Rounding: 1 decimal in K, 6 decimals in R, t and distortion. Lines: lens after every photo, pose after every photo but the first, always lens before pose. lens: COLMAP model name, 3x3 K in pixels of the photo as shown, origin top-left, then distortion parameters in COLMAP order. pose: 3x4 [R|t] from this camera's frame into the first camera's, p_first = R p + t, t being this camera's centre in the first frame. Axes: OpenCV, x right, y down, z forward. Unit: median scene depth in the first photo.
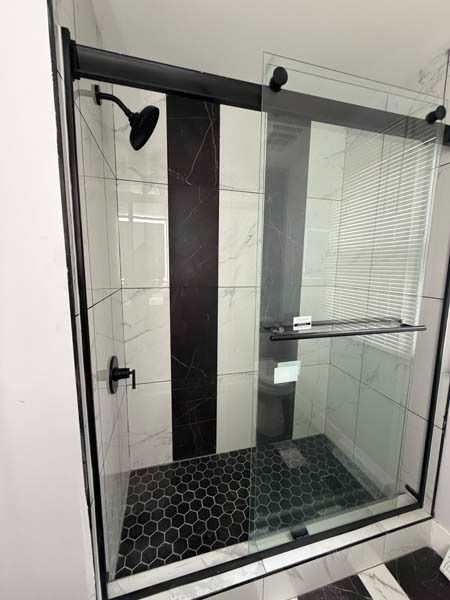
lens RADIAL K [[236.2, 0, 225.0], [0, 236.2, 300.0], [0, 0, 1]] dist [-0.002671, -0.000336]
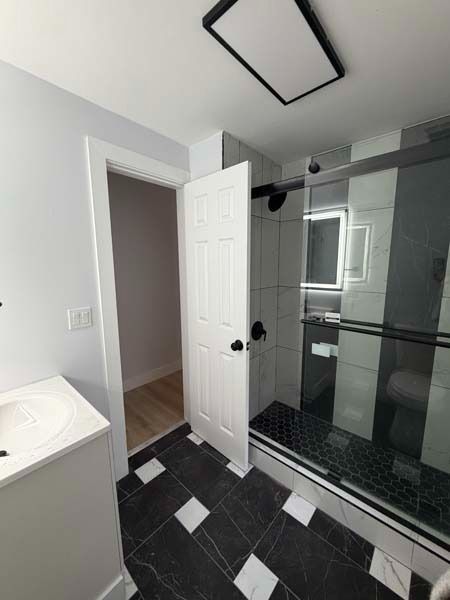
lens RADIAL K [[243.1, 0, 225.0], [0, 243.1, 300.0], [0, 0, 1]] dist [0.015700, -0.000064]
pose [[0.549323, 0.109902, -0.828351, 0.844502], [-0.099912, 0.992840, 0.065469, -0.030117], [0.829615, 0.046798, 0.556371, -0.279783]]
